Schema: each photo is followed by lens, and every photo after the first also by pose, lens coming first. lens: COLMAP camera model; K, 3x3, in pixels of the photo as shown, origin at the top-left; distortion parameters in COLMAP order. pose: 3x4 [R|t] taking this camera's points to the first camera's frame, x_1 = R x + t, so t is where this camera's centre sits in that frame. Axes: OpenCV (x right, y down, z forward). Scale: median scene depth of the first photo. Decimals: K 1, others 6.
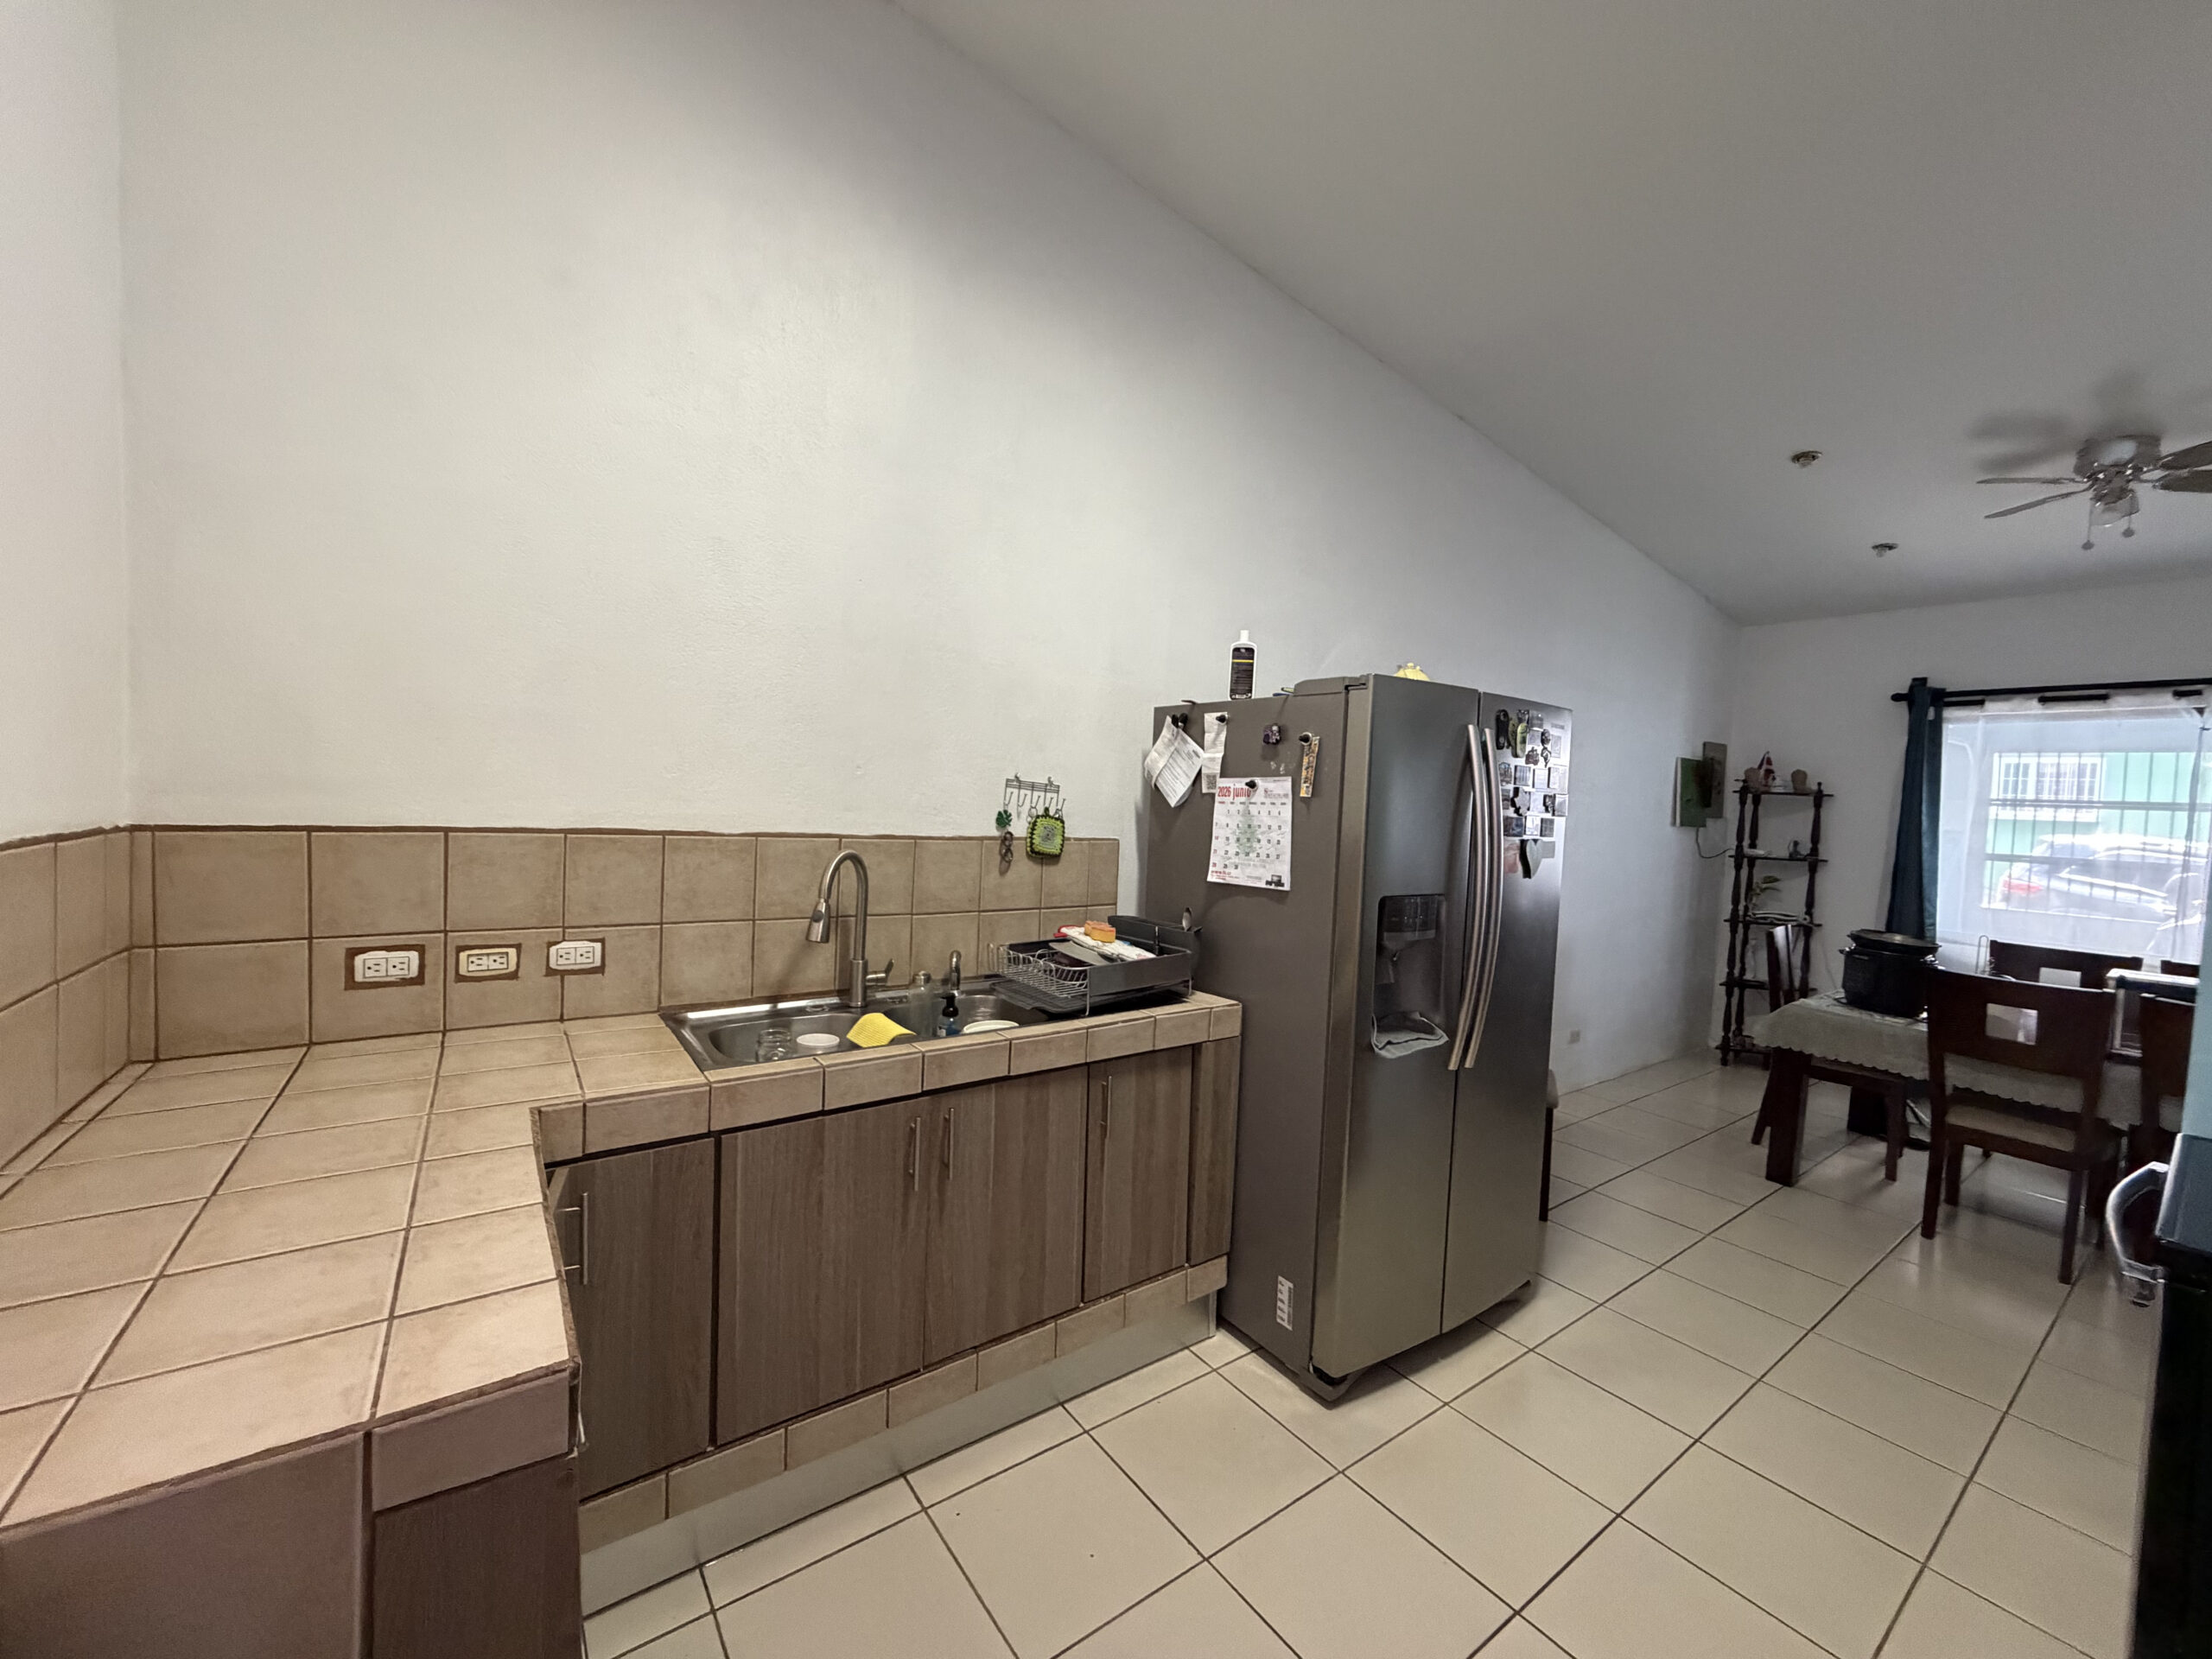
lens RADIAL K [[885.1, 0, 1095.9], [0, 885.1, 832.4], [0, 0, 1]] dist [-0.002034, 0.000197]
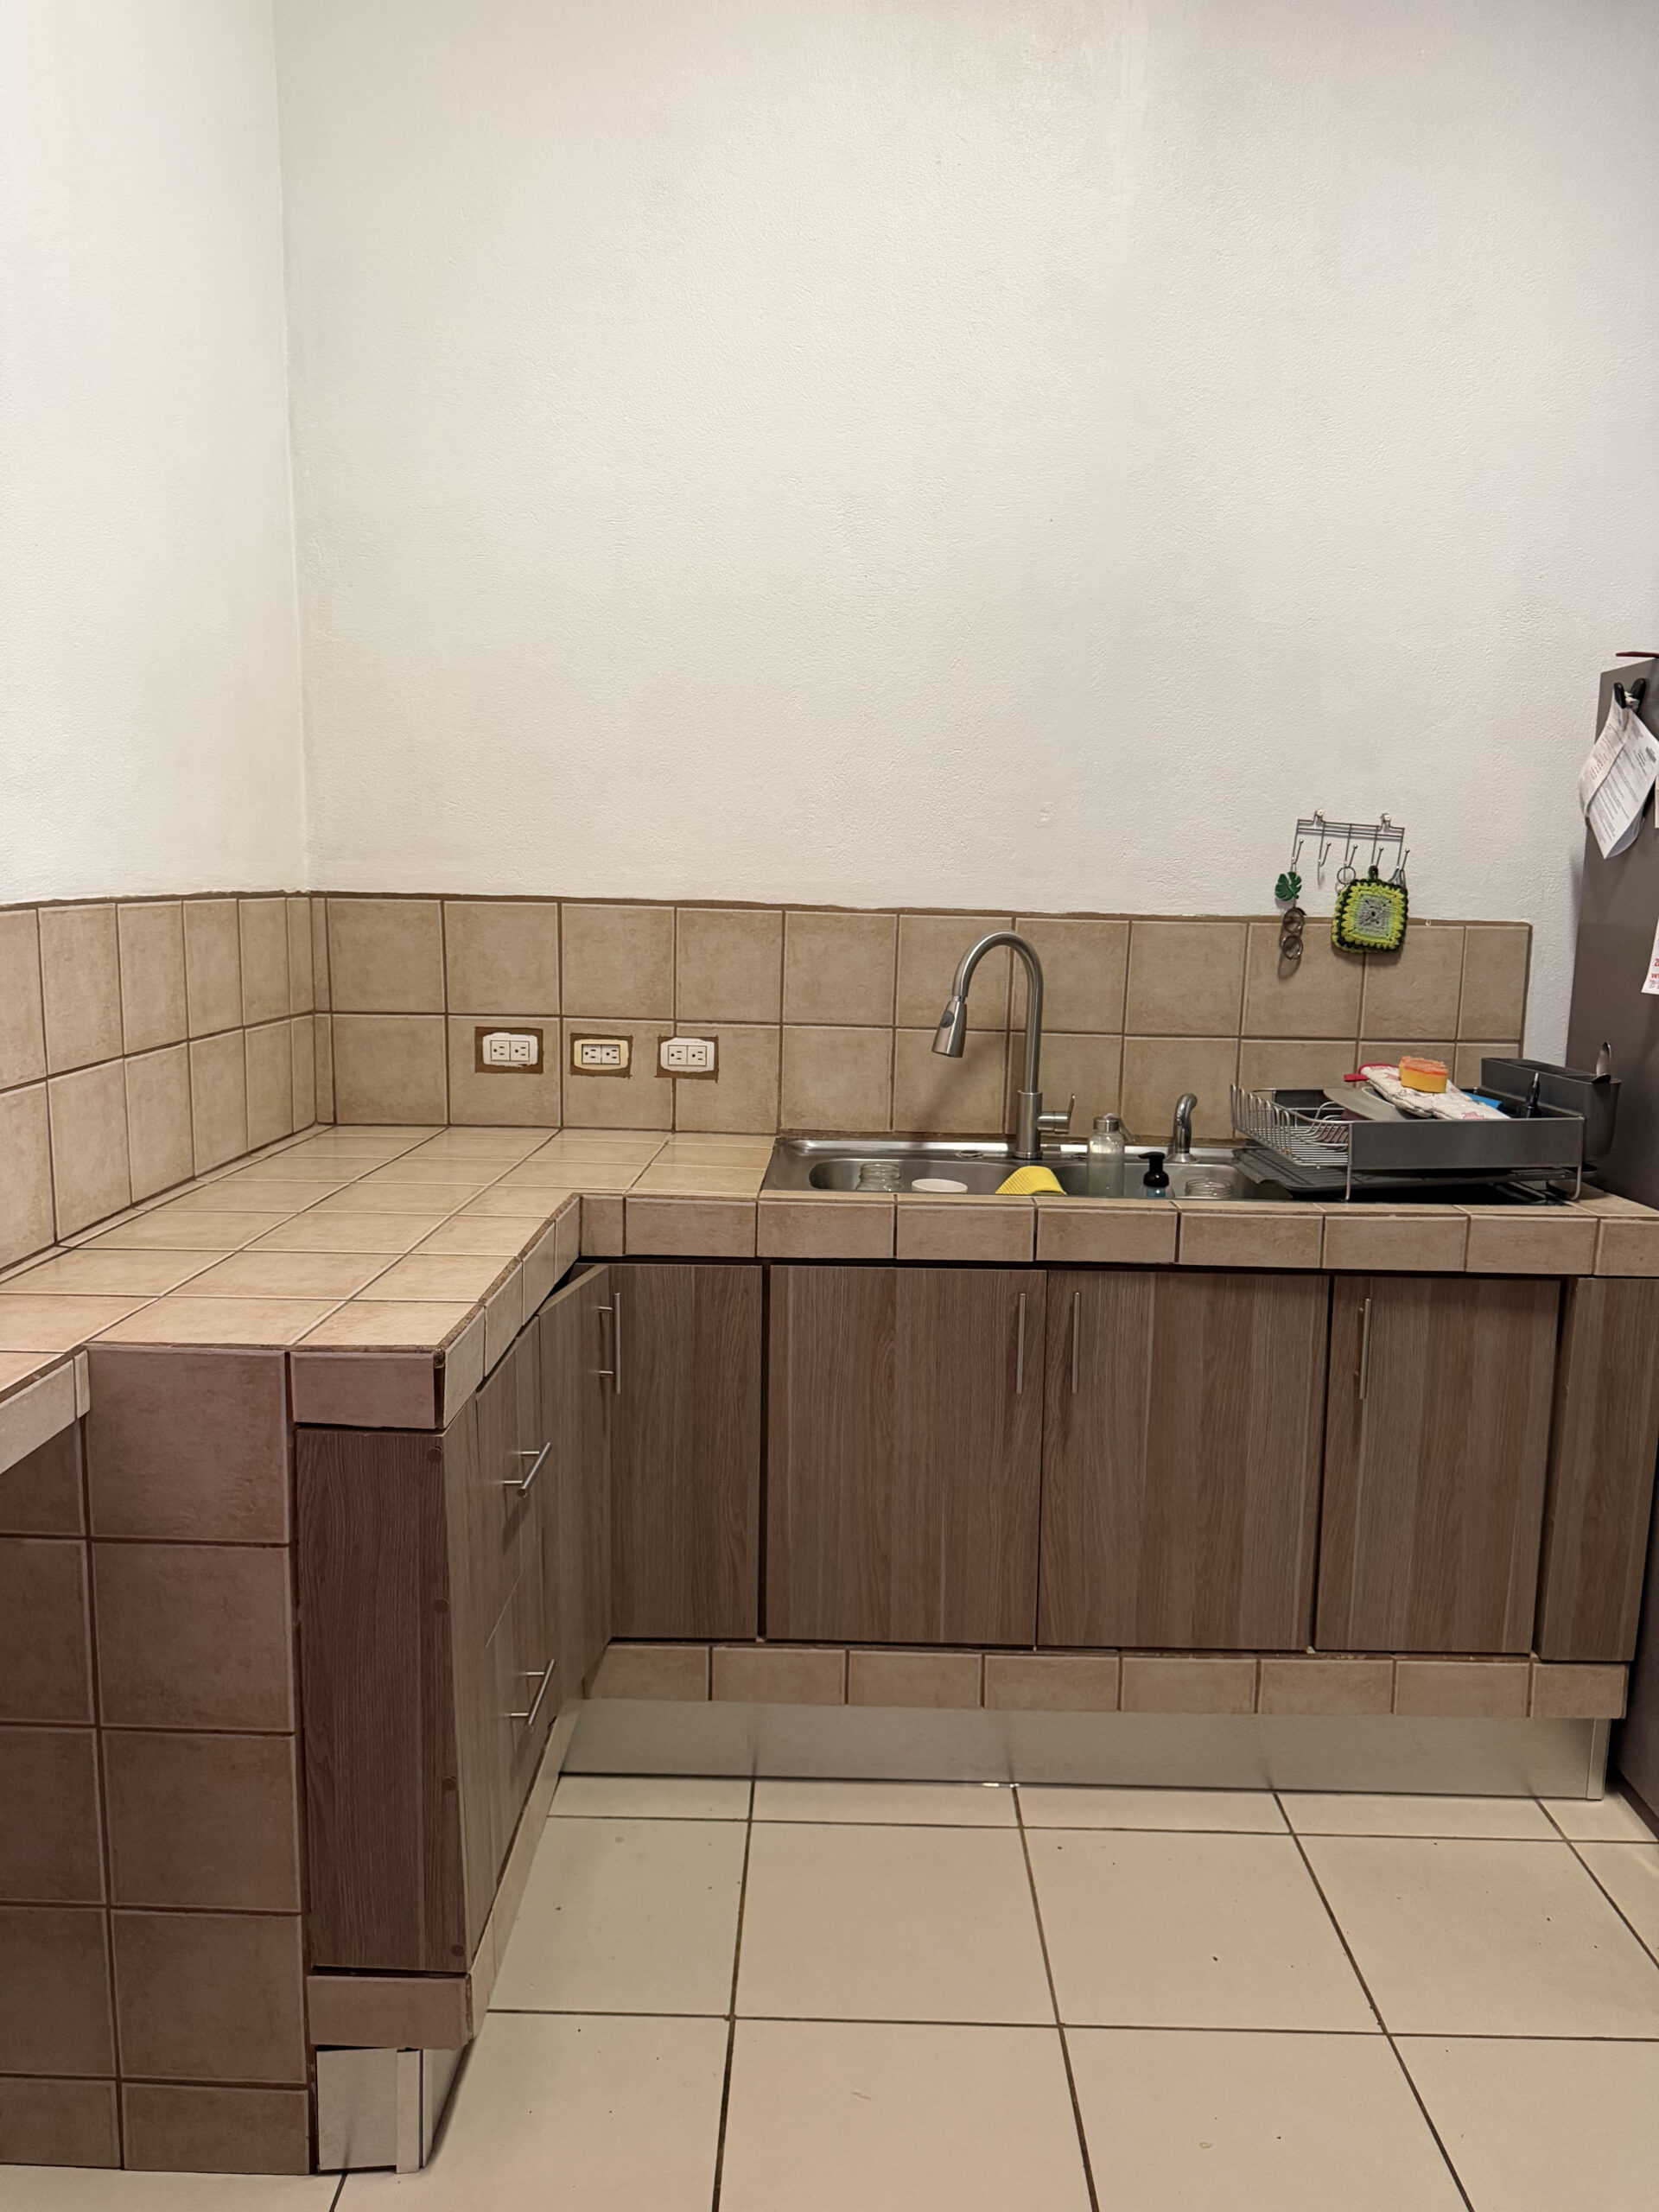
lens RADIAL K [[1541.7, 0, 800.8], [0, 1541.7, 1114.6], [0, 0, 1]] dist [0.071533, -0.050874]
pose [[0.798614, 0.067278, -0.598071, 0.312187], [-0.012912, 0.995419, 0.094735, 0.048650], [0.601705, -0.067934, 0.795824, -0.075612]]
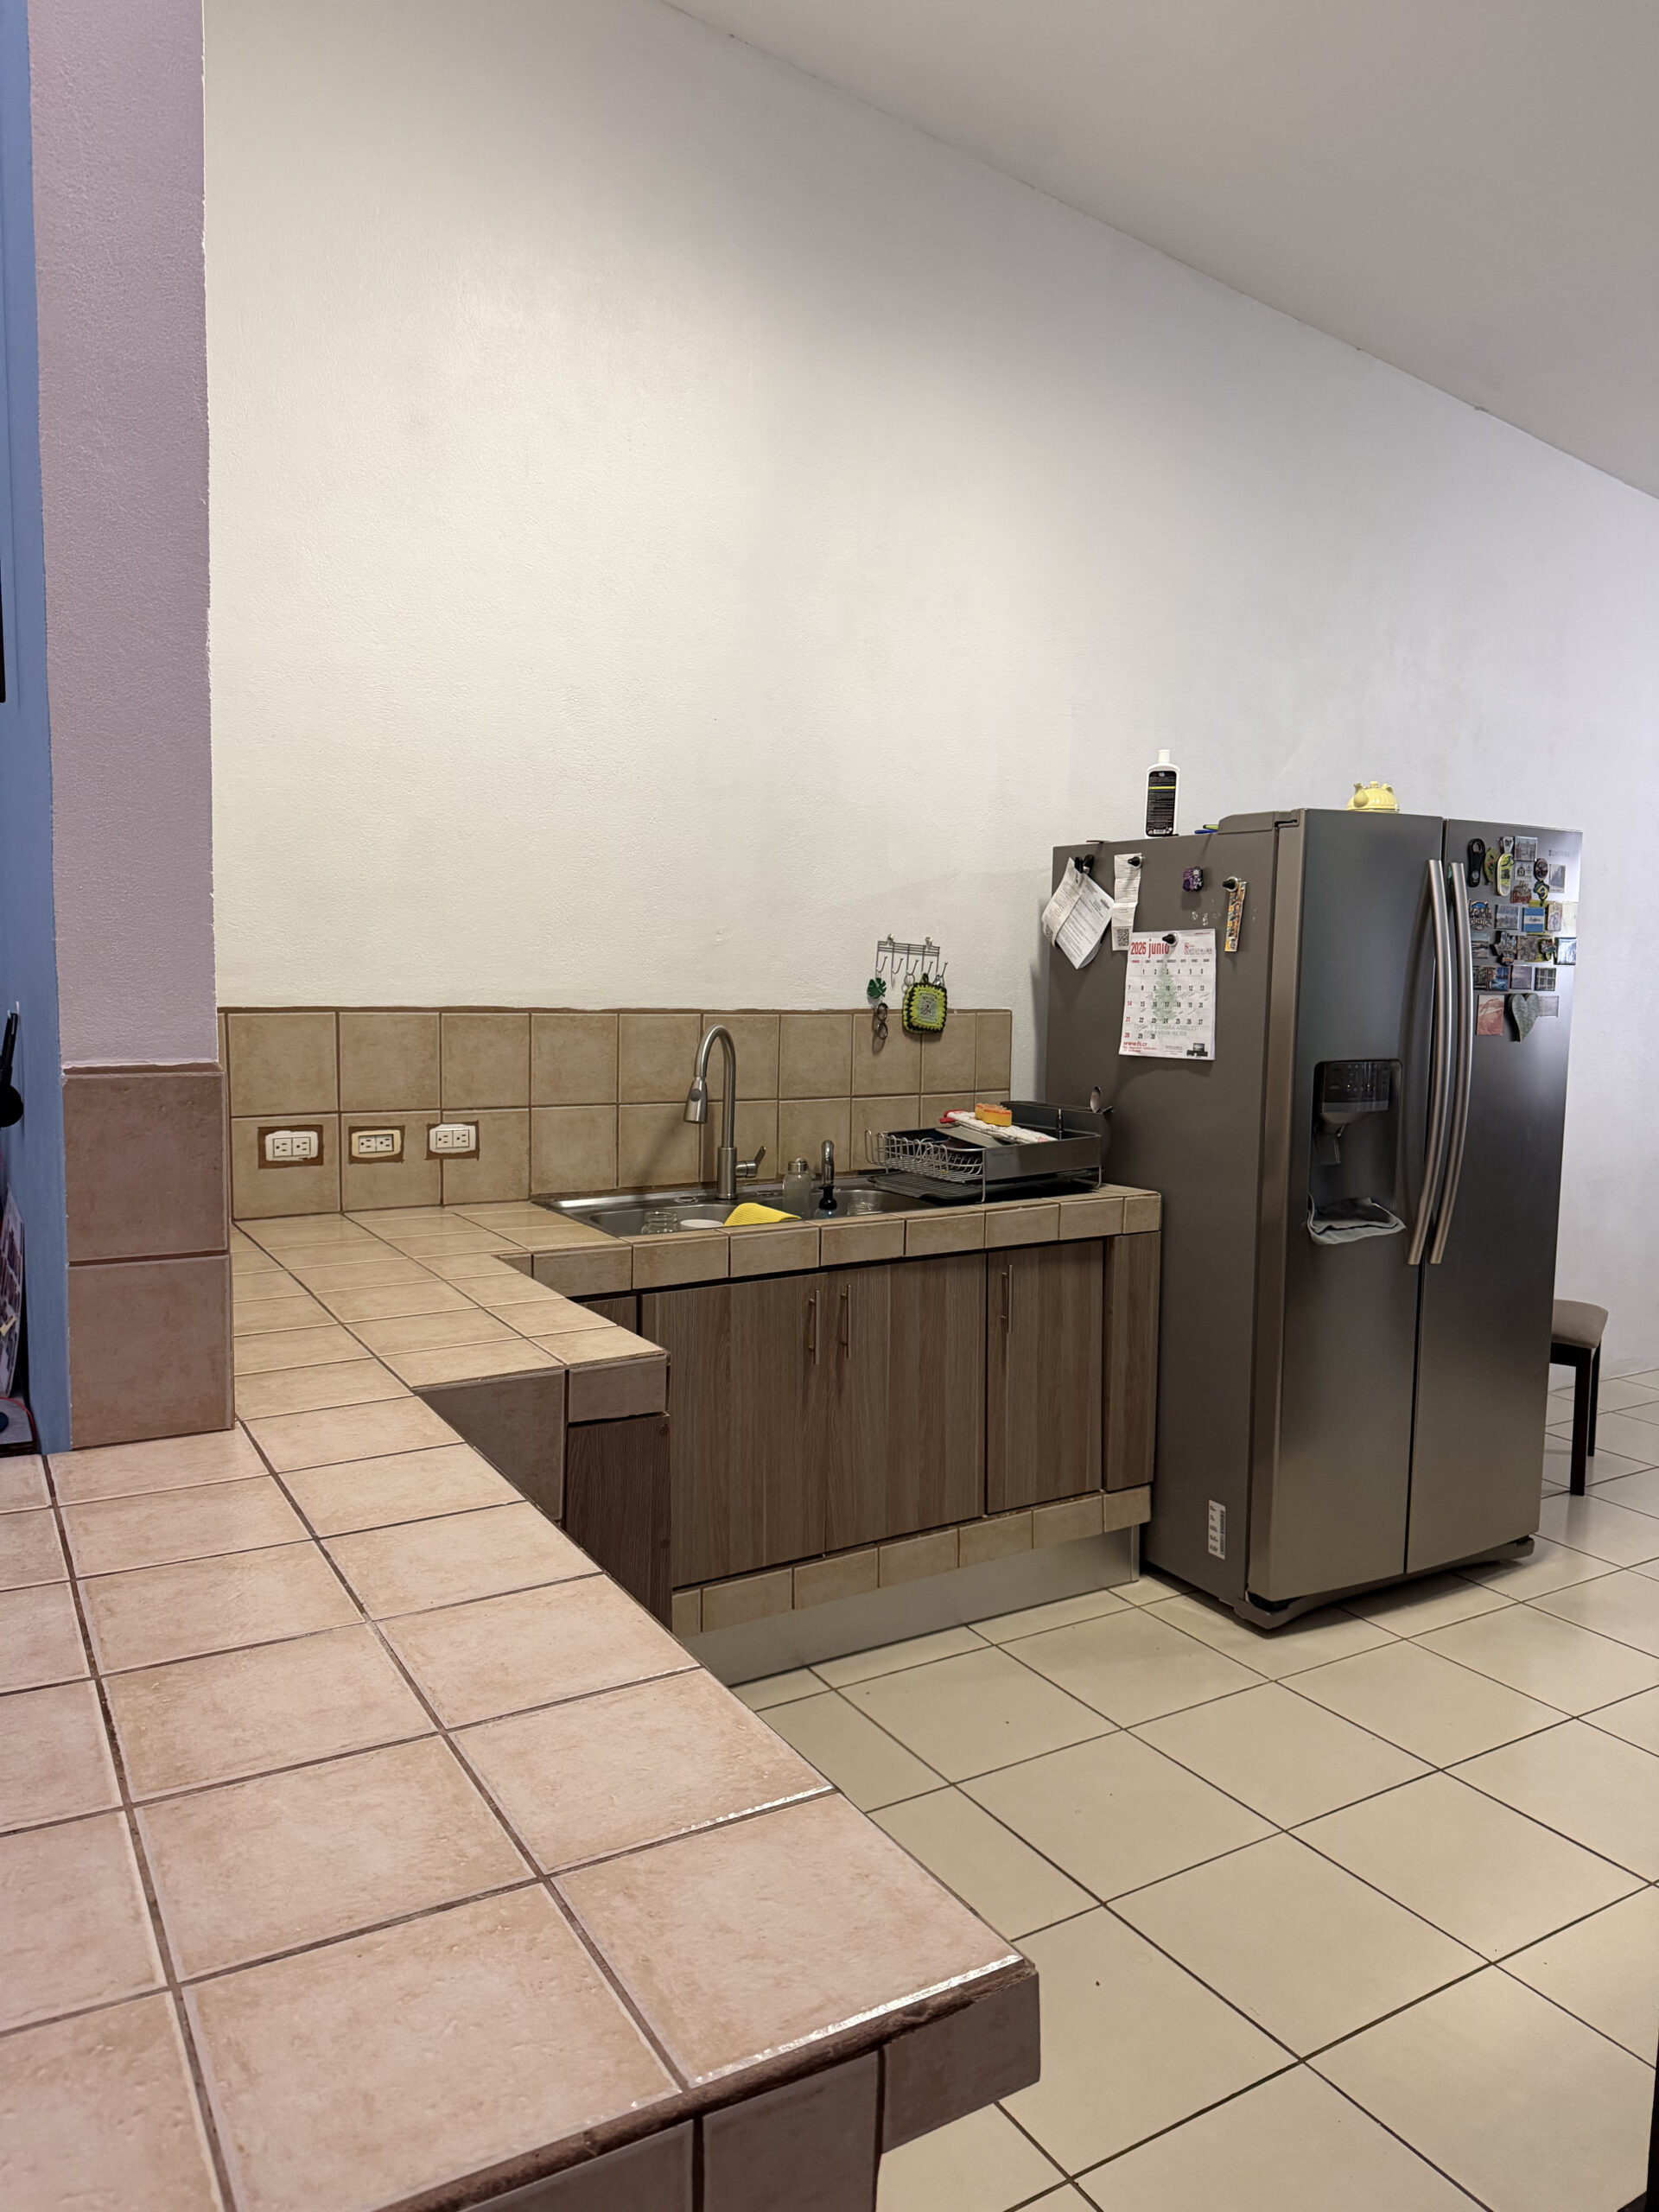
lens RADIAL K [[1541.7, 0, 800.3], [0, 1541.7, 1101.5], [0, 0, 1]] dist [0.071533, -0.050874]
pose [[0.995175, -0.019633, -0.096129, -0.040440], [0.024336, 0.998551, 0.048000, 0.023072], [0.095047, -0.050108, 0.994211, -0.551627]]
